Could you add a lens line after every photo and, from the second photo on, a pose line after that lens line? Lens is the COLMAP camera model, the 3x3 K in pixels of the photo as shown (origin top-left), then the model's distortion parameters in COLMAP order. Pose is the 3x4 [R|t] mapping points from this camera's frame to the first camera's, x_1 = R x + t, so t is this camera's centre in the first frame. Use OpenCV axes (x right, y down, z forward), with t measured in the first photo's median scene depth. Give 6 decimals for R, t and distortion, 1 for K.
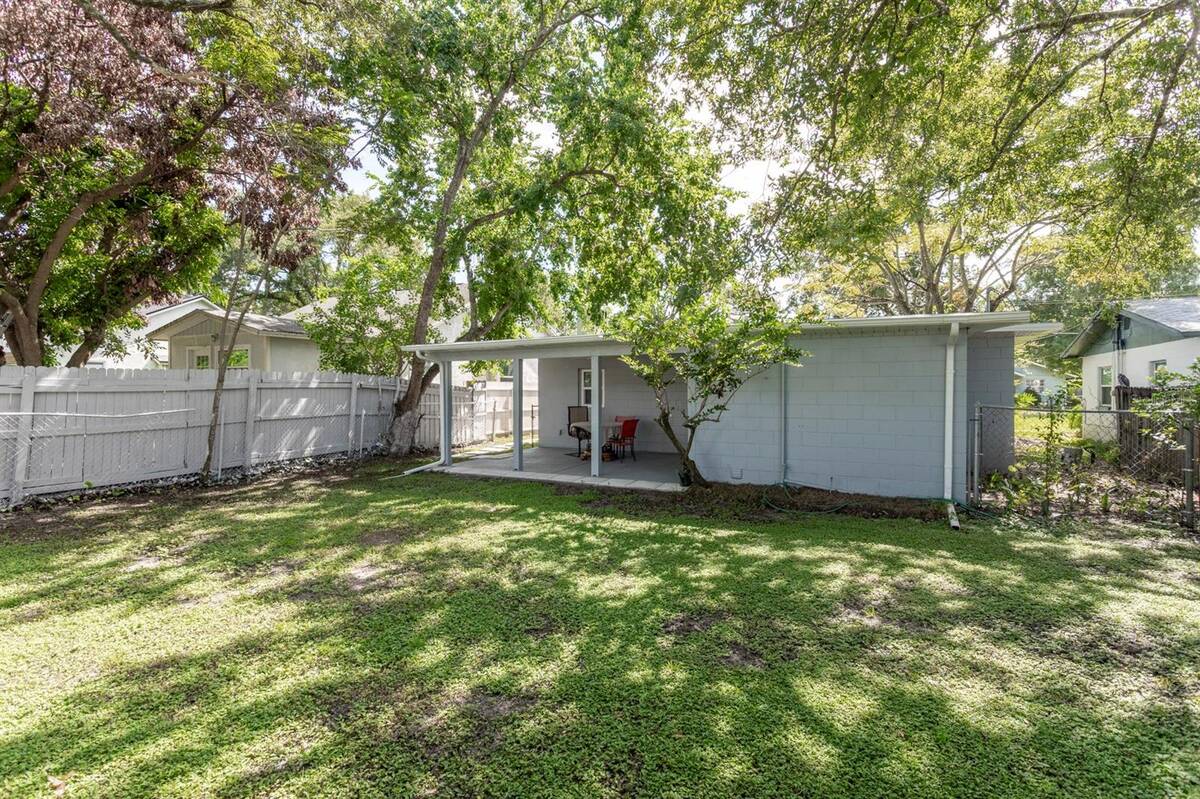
lens RADIAL K [[562.0, 0, 593.8], [0, 562.0, 396.2], [0, 0, 1]] dist [-0.001880, 0.001271]
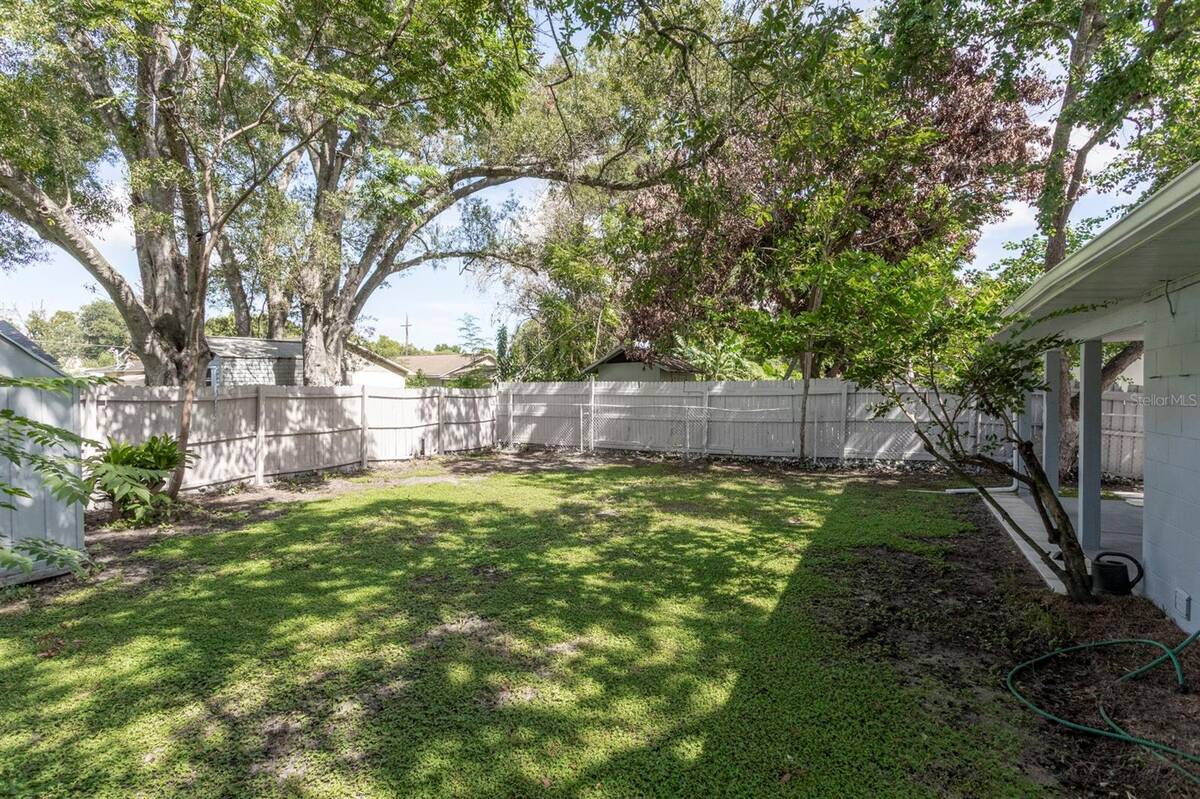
lens RADIAL K [[562.0, 0, 592.1], [0, 562.0, 397.5], [0, 0, 1]] dist [-0.001880, 0.001271]
pose [[-0.021101, 0.011728, -0.999709, 1.231249], [-0.006952, 0.999905, 0.011877, -0.033271], [0.999753, 0.007200, -0.021018, 1.026354]]
